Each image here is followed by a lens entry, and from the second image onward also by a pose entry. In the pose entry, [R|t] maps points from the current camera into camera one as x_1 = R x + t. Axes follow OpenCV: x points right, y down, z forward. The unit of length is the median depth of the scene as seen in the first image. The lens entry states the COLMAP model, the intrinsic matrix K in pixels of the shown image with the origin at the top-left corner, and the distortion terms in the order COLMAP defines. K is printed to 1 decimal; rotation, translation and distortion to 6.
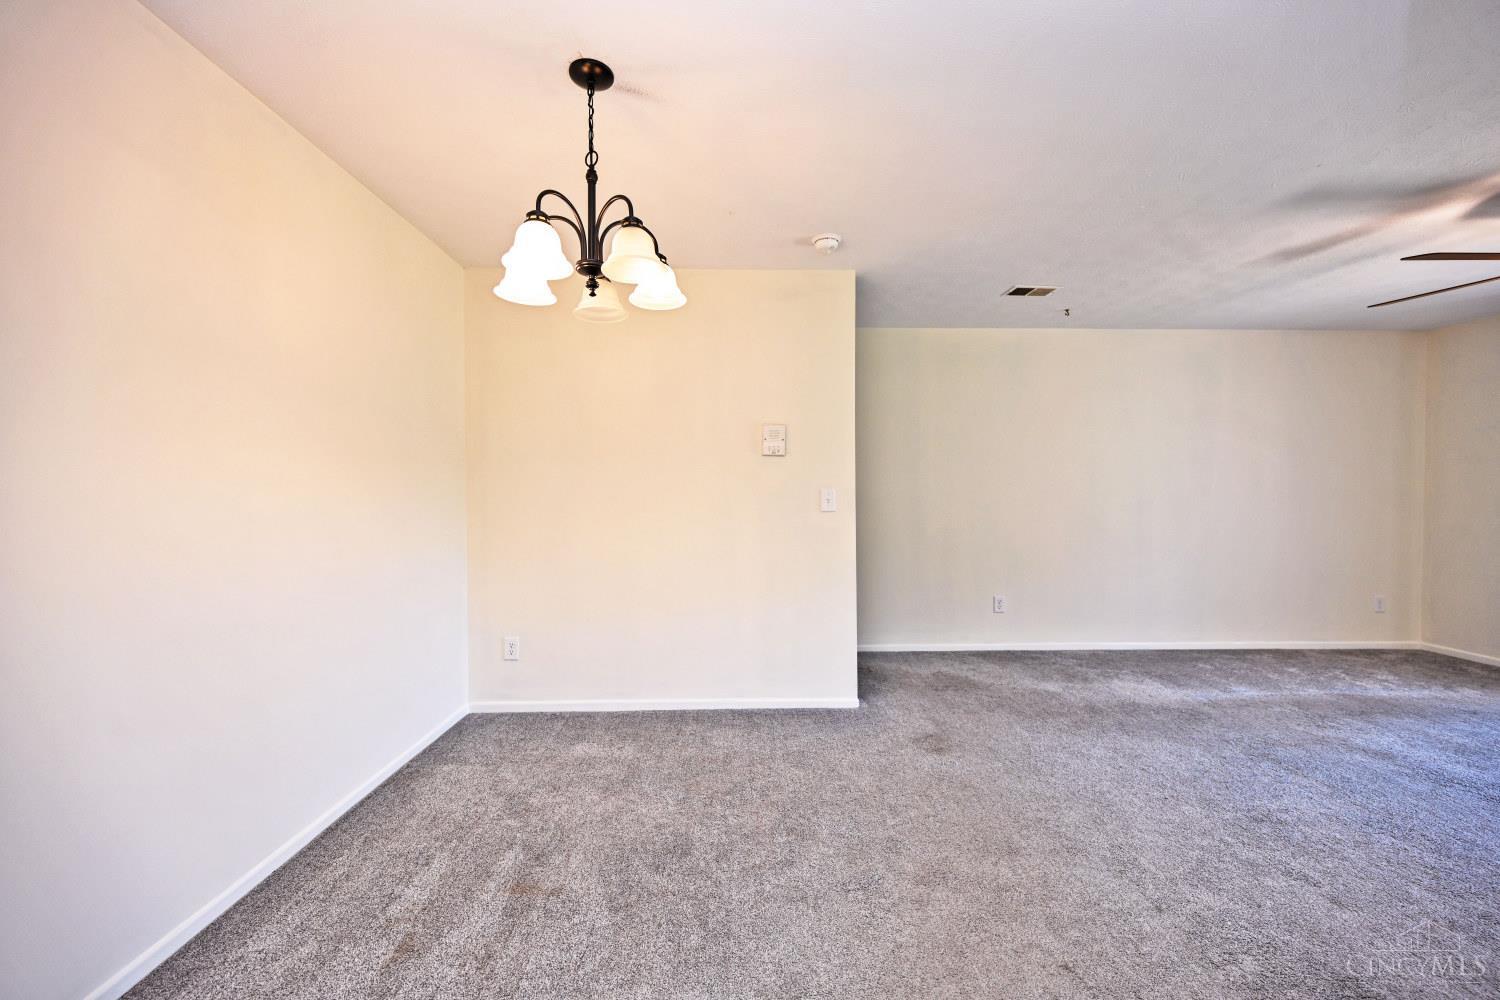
lens RADIAL K [[592.0, 0, 751.6], [0, 592.0, 499.1], [0, 0, 1]] dist [-0.002989, 0.000317]
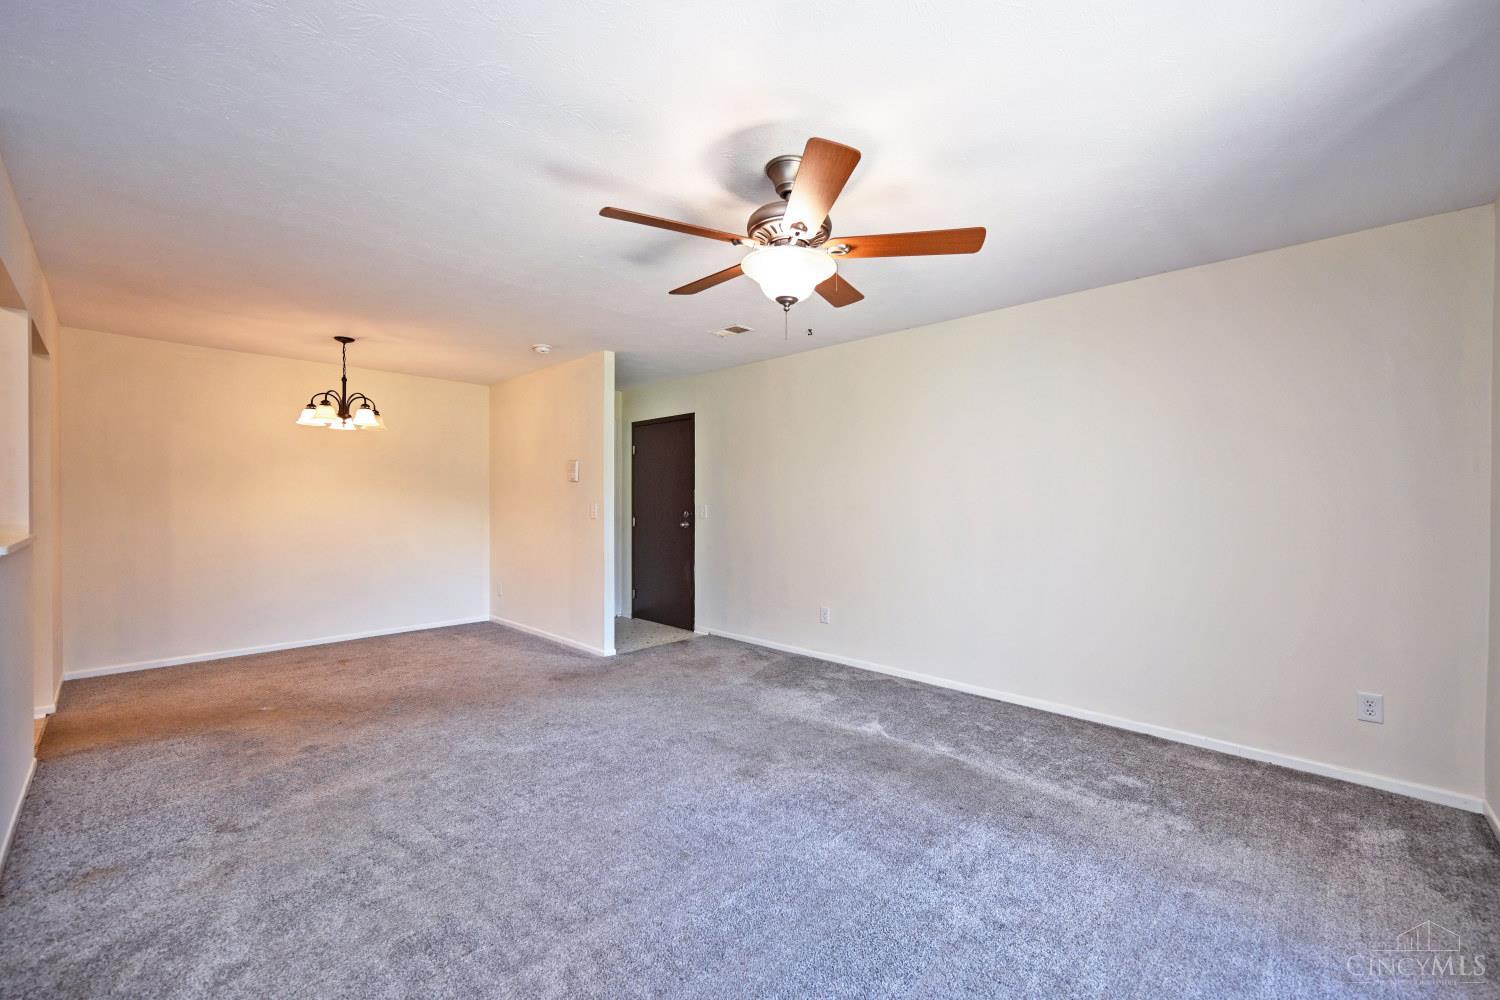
lens RADIAL K [[592.0, 0, 752.9], [0, 592.0, 501.2], [0, 0, 1]] dist [-0.002989, 0.000317]
pose [[0.700142, -0.003482, -0.713995, 1.260645], [-0.011383, 0.999807, -0.016037, -0.002975], [0.713913, 0.019356, 0.699967, 0.220188]]
